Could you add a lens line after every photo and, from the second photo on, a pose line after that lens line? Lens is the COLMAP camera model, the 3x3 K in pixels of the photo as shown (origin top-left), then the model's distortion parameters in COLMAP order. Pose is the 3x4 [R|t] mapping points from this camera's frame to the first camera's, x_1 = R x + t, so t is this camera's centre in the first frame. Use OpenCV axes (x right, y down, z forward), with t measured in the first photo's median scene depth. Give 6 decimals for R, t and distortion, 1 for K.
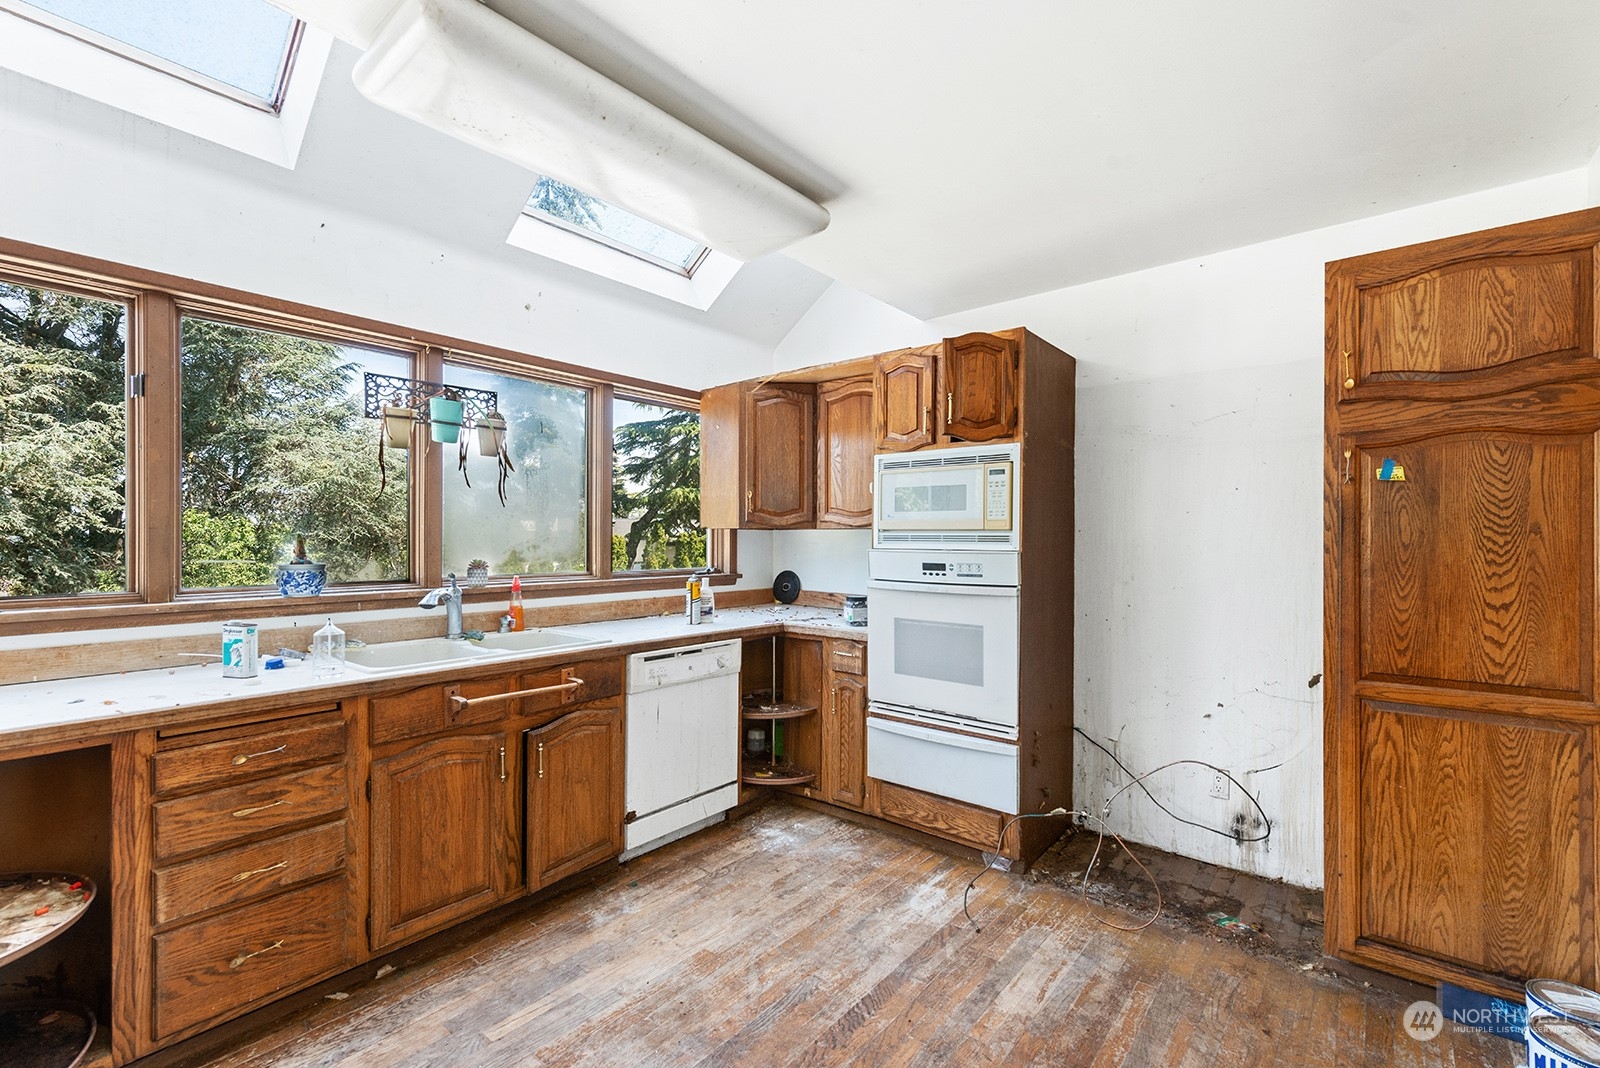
lens RADIAL K [[699.0, 0, 801.4], [0, 699.0, 534.2], [0, 0, 1]] dist [0.005151, -0.001117]
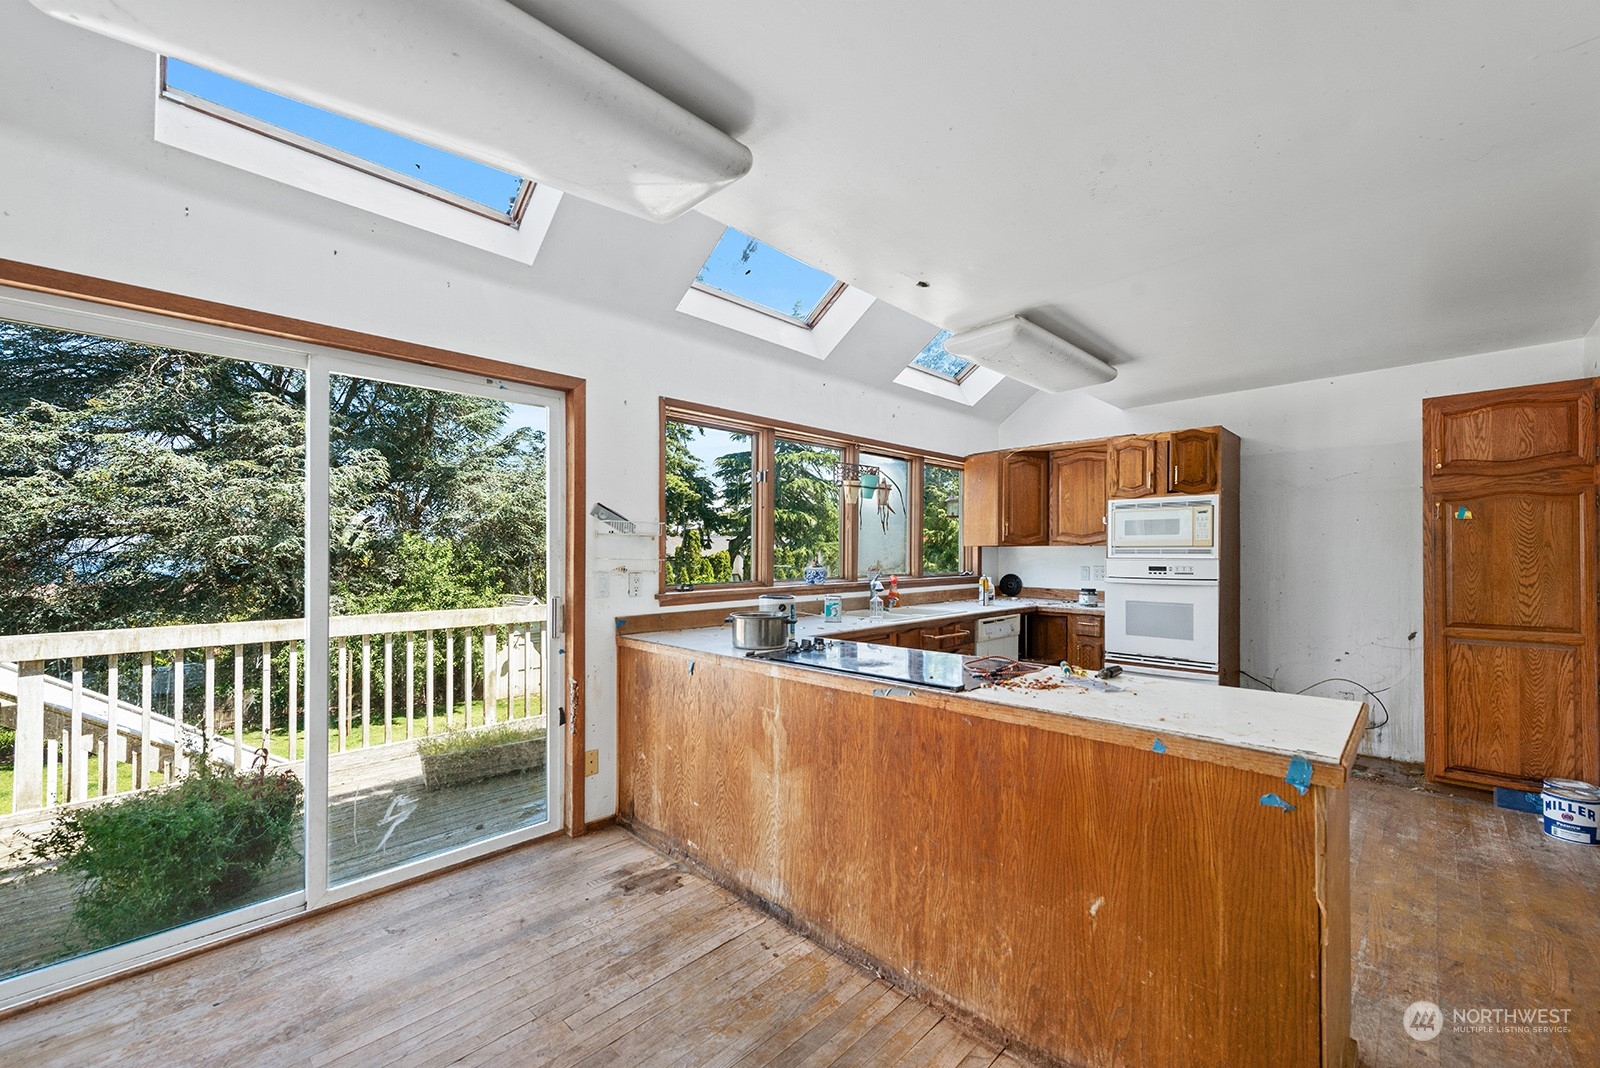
lens RADIAL K [[636.5, 0, 801.0], [0, 636.5, 548.1], [0, 0, 1]] dist [0.008777, -0.000977]
pose [[0.995460, -0.005842, -0.095005, -0.549429], [0.005594, 0.999980, -0.002876, -0.002571], [0.095020, 0.002332, 0.995473, -0.632584]]
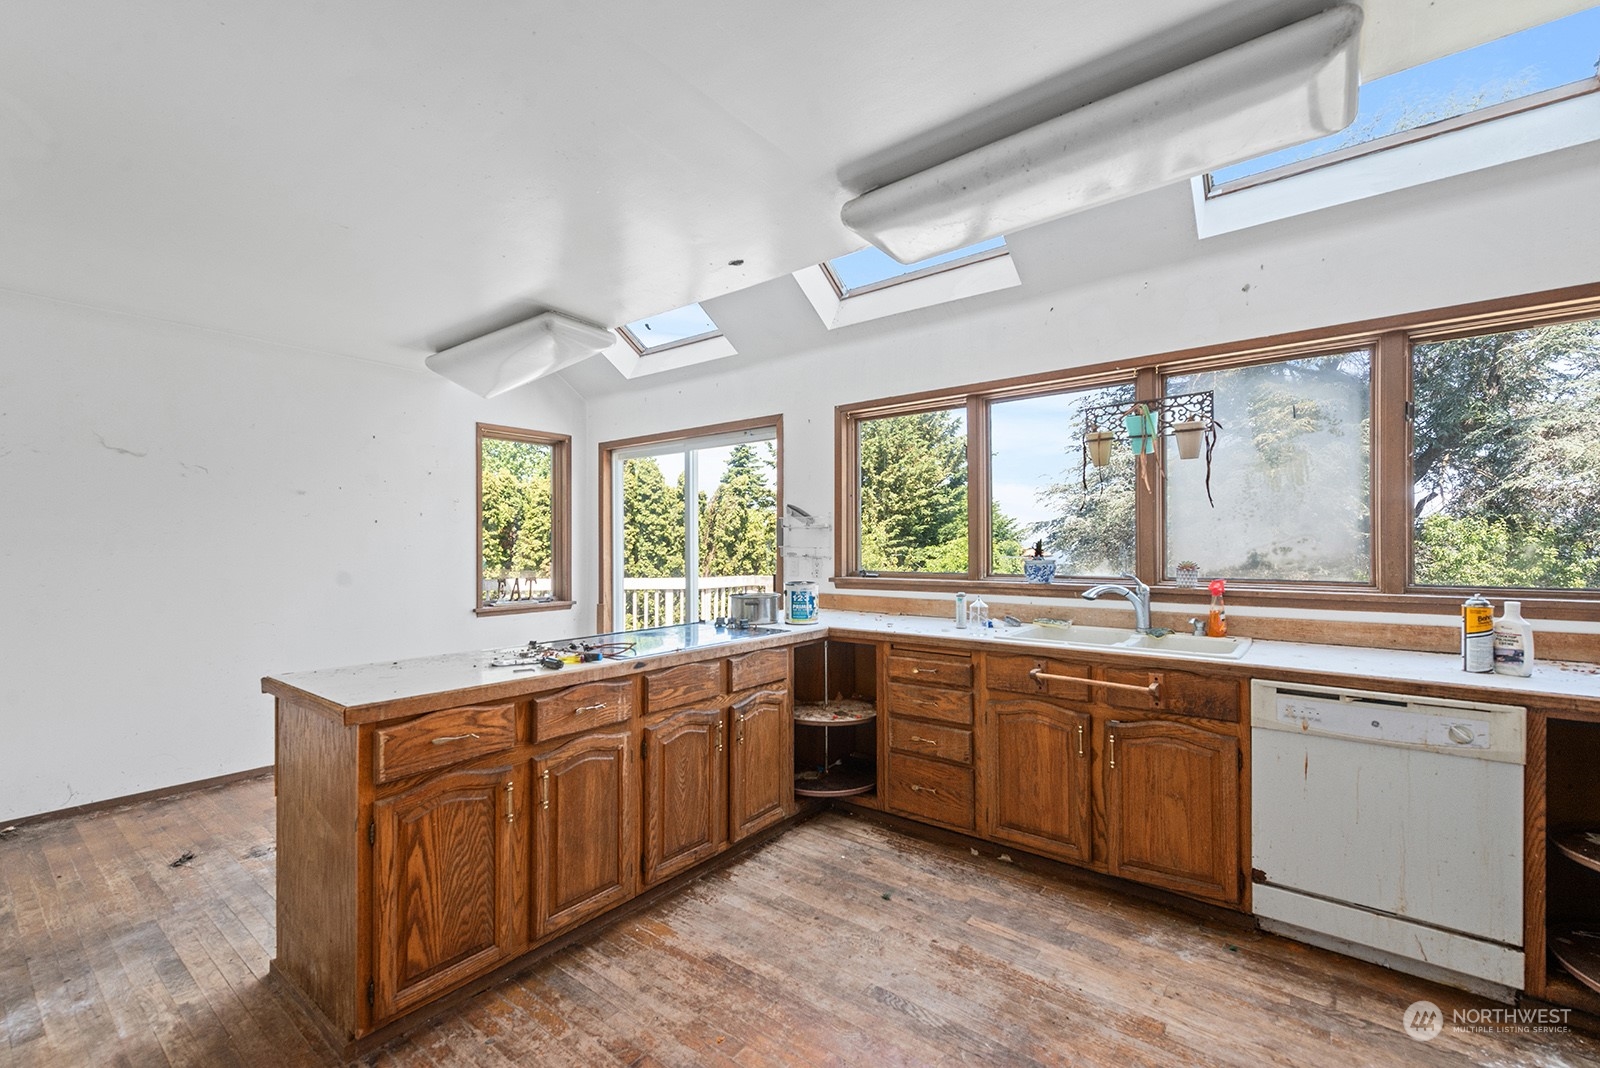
lens RADIAL K [[683.5, 0, 801.5], [0, 683.5, 540.4], [0, 0, 1]] dist [0.004911, -0.001068]
pose [[0.009822, -0.006297, -0.999932, 0.591940], [0.010576, 0.999925, -0.006193, 0.006872], [0.999896, -0.010514, 0.009888, 0.478364]]
